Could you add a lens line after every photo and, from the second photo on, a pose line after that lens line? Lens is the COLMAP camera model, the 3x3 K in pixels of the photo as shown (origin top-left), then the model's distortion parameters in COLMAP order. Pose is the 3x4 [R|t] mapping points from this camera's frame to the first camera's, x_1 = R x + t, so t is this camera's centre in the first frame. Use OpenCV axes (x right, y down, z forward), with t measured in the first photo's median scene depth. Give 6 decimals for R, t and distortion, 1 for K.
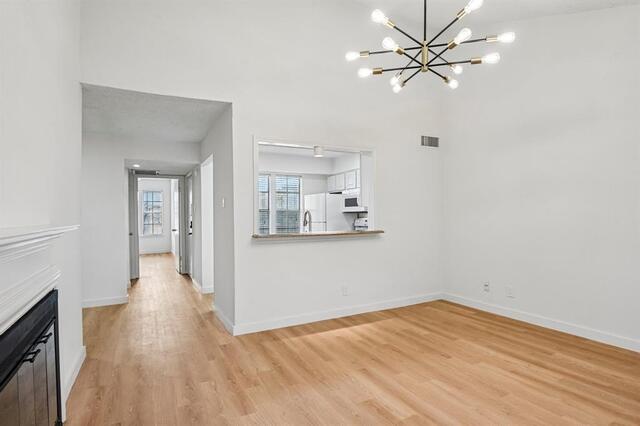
lens RADIAL K [[334.4, 0, 320.0], [0, 334.4, 213.0], [0, 0, 1]] dist [-0.016636, -0.000590]
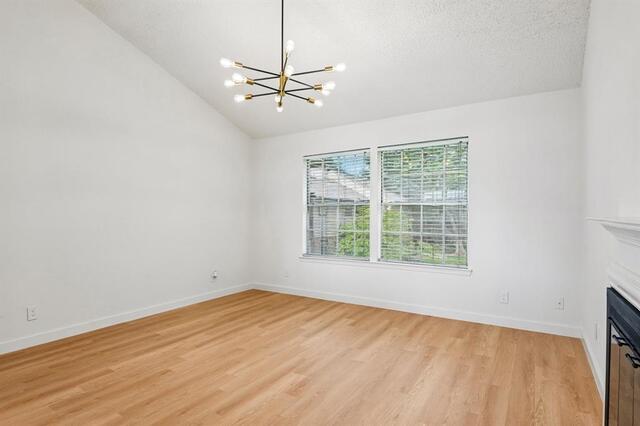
lens RADIAL K [[334.4, 0, 320.0], [0, 334.4, 213.0], [0, 0, 1]] dist [-0.016636, -0.000590]
pose [[-0.492317, 0.015108, 0.870285, -0.632837], [0.002641, 0.999871, -0.015863, 0.019980], [-0.870412, -0.005511, -0.492293, 1.127611]]
